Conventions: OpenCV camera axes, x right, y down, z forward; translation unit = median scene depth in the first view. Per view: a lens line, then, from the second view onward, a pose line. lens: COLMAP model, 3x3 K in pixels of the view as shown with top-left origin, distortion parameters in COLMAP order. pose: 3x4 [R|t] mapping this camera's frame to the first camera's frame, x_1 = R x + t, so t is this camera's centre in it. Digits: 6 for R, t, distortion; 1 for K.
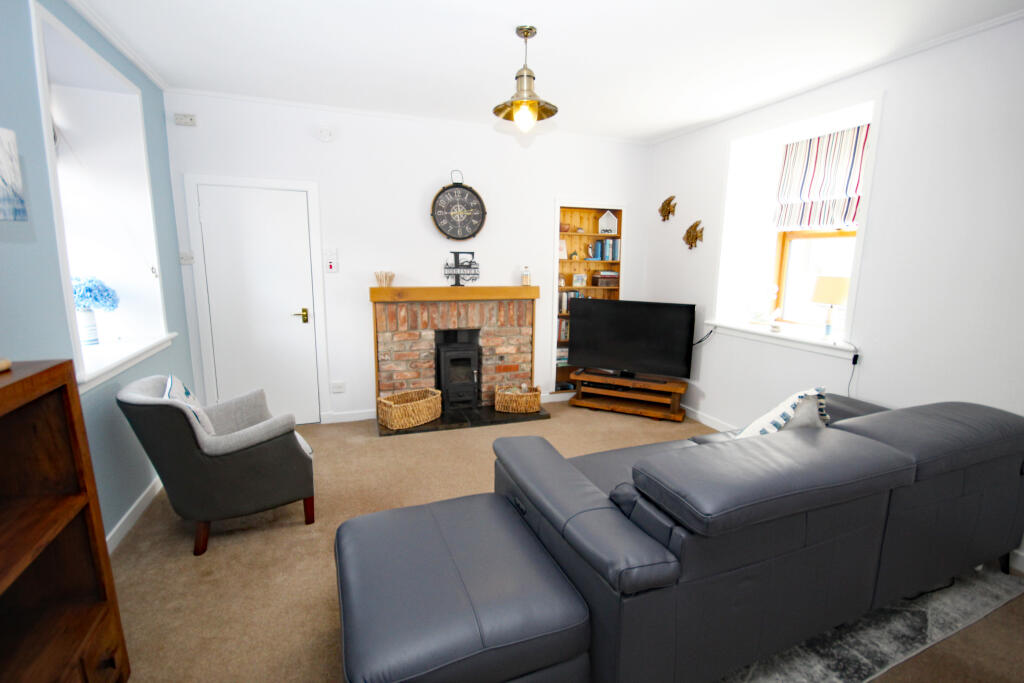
lens RADIAL K [[483.1, 0, 518.1], [0, 483.1, 346.0], [0, 0, 1]] dist [0.014958, 0.000688]
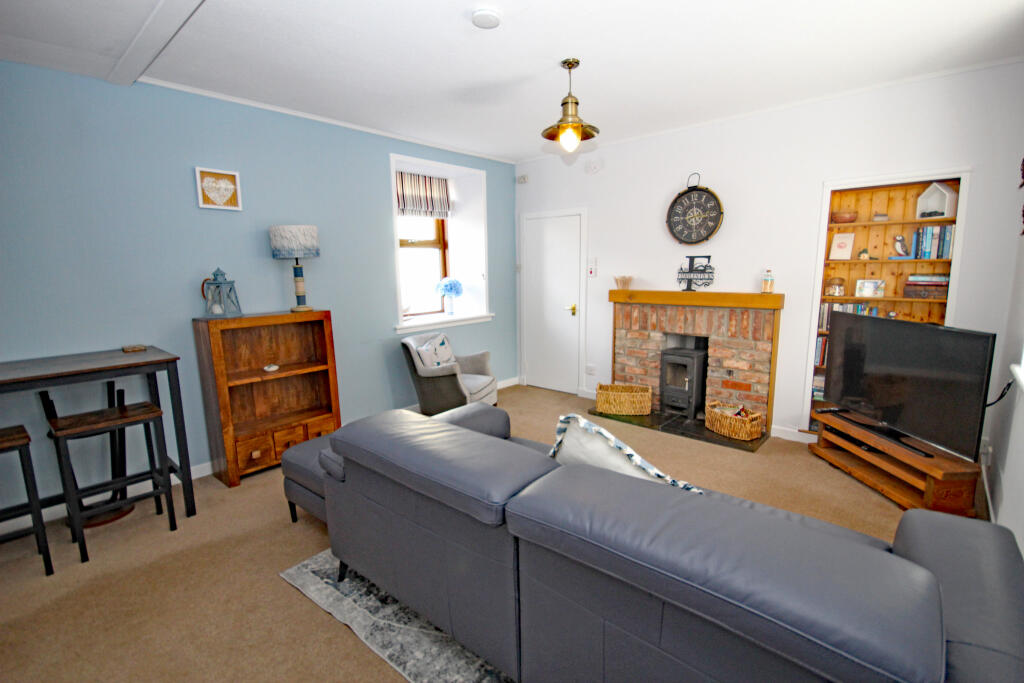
lens RADIAL K [[483.1, 0, 518.1], [0, 483.1, 346.0], [0, 0, 1]] dist [0.014958, 0.000688]
pose [[0.466495, 0.126887, -0.875375, 0.589821], [-0.136767, 0.988103, 0.070343, -0.034904], [0.873886, 0.086908, 0.478299, 0.234548]]
